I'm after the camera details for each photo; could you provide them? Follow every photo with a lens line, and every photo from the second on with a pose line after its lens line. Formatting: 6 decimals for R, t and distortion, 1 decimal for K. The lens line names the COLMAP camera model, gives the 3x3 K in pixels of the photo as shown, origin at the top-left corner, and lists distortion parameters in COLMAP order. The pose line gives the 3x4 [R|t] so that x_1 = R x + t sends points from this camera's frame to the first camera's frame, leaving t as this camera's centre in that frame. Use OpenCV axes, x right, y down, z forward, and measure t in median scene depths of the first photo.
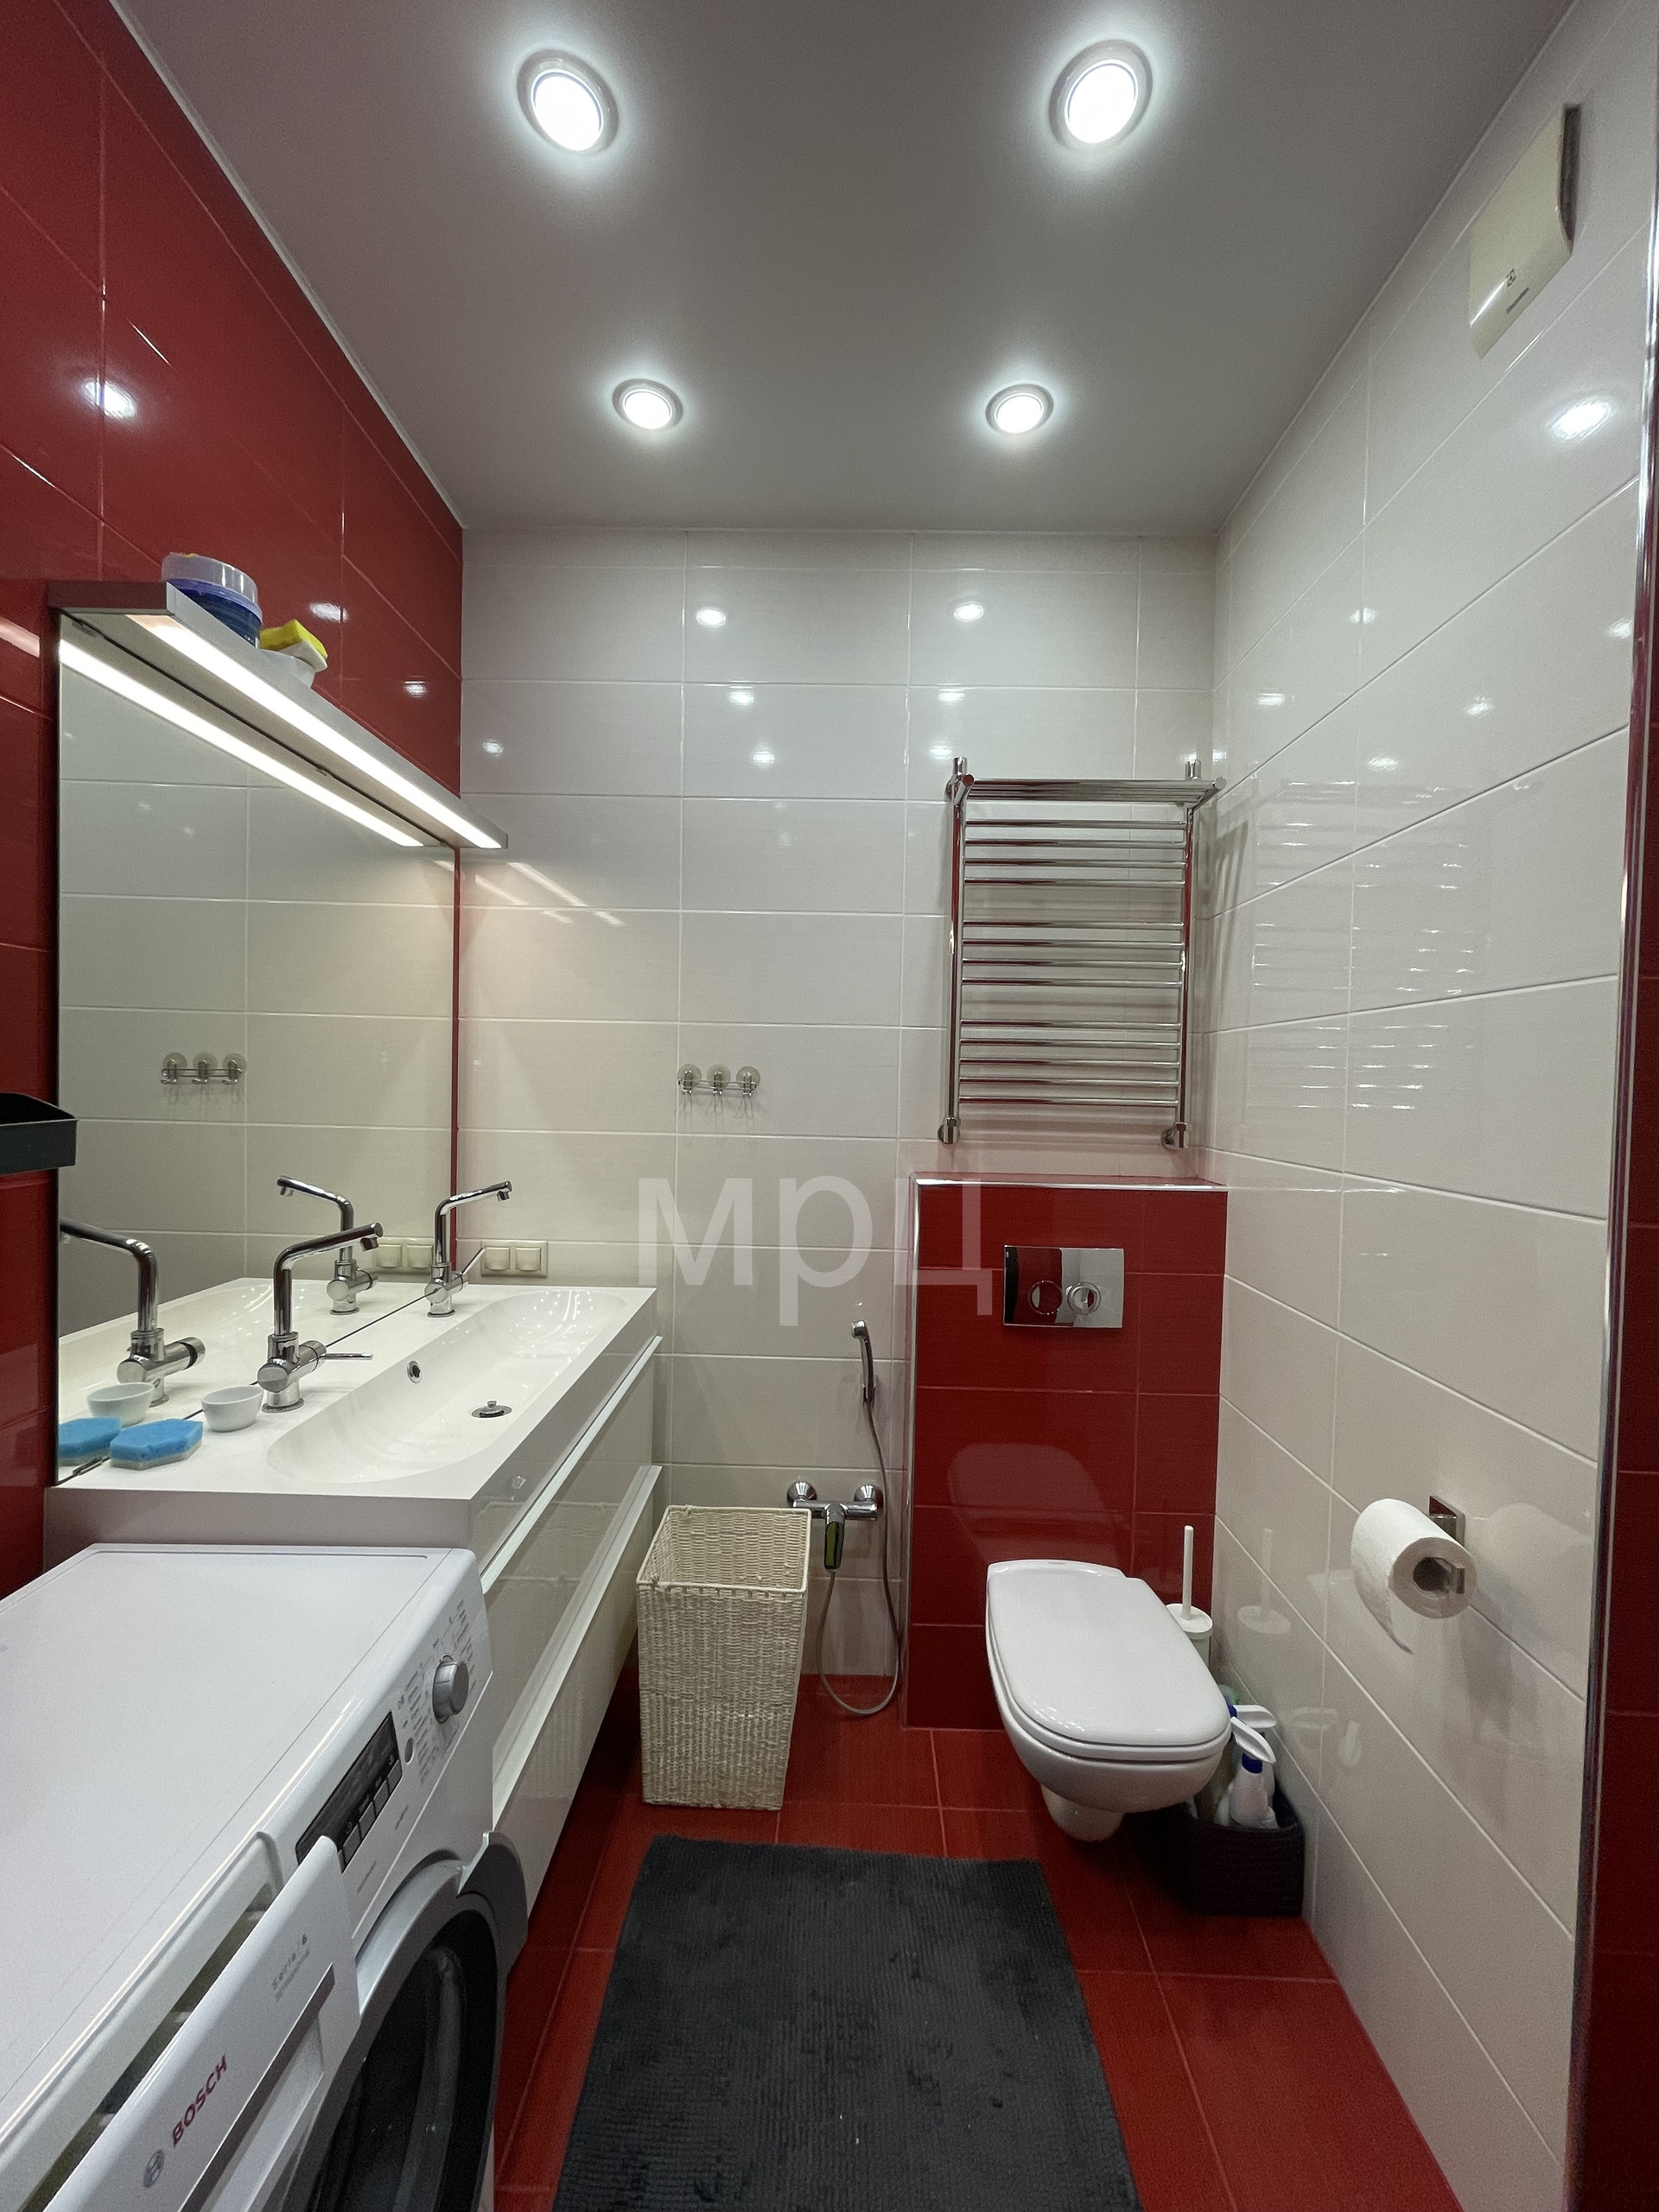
lens RADIAL K [[891.4, 0, 835.8], [0, 891.4, 1106.2], [0, 0, 1]] dist [-0.003608, -0.000305]
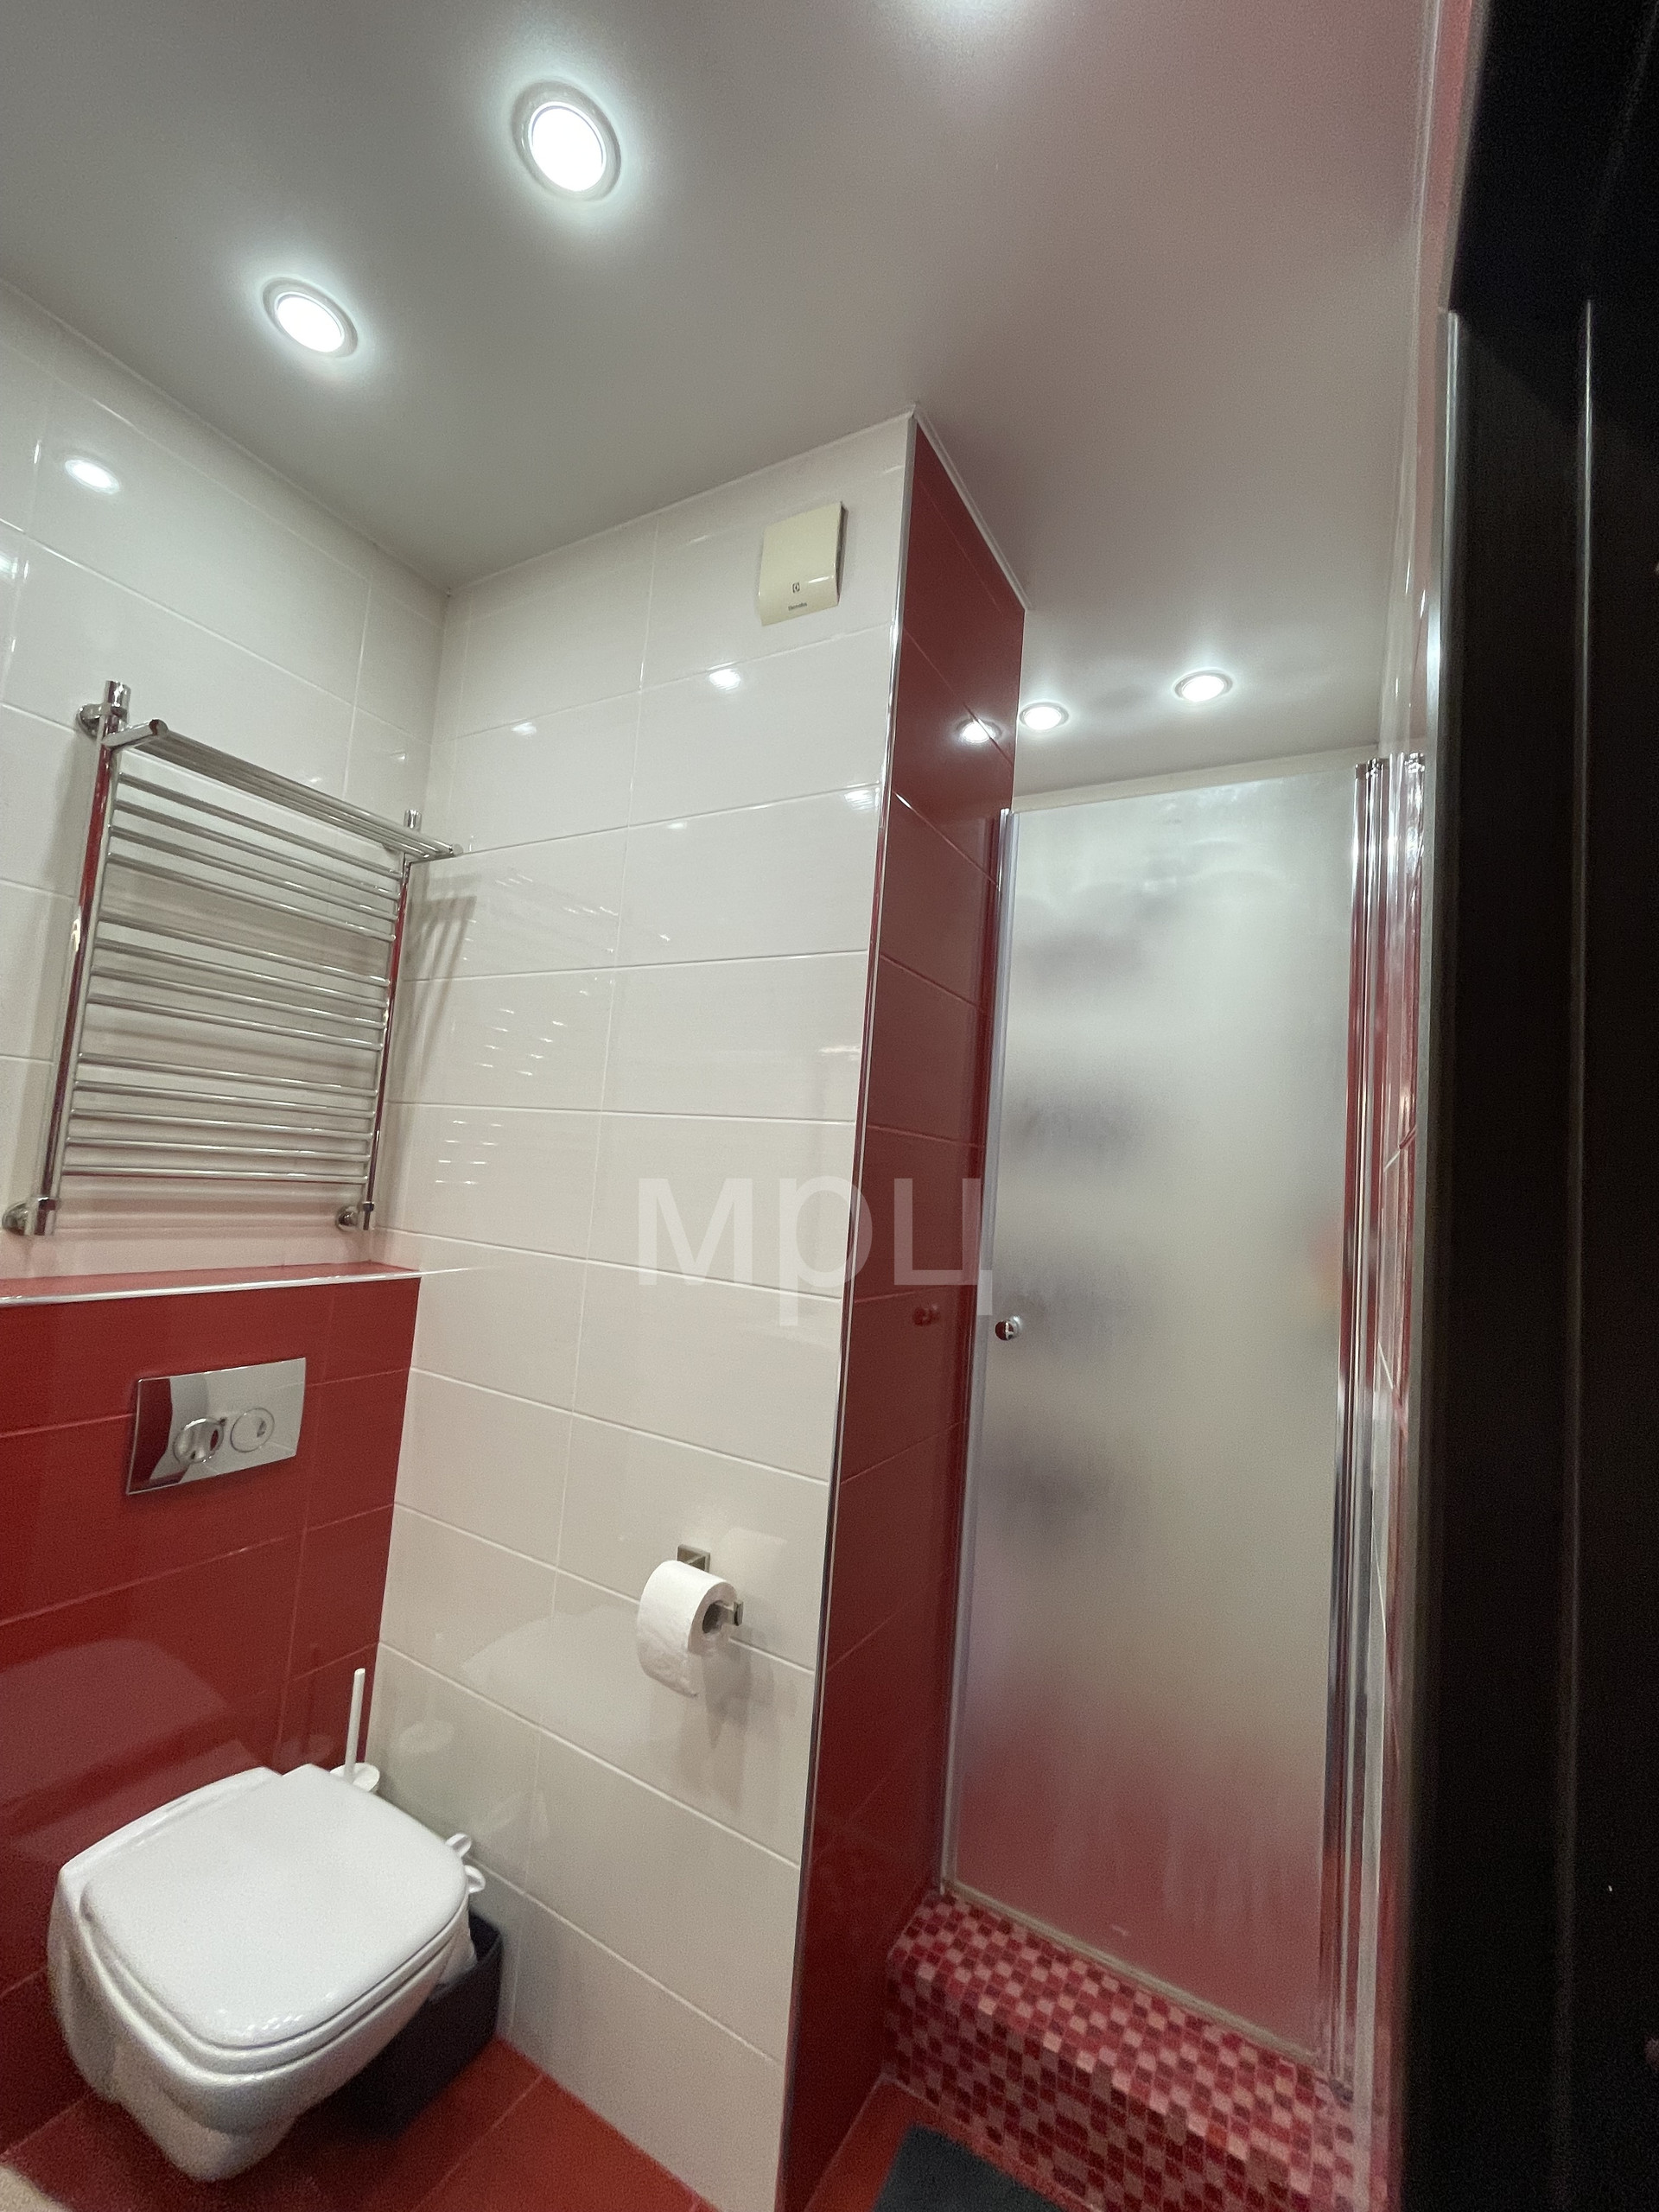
lens RADIAL K [[891.4, 0, 835.8], [0, 891.4, 1106.2], [0, 0, 1]] dist [-0.003608, -0.000305]
pose [[0.476667, 0.083230, 0.875135, -0.176456], [-0.043879, 0.996520, -0.070875, -0.034076], [-0.877988, -0.004616, 0.478660, 0.166233]]
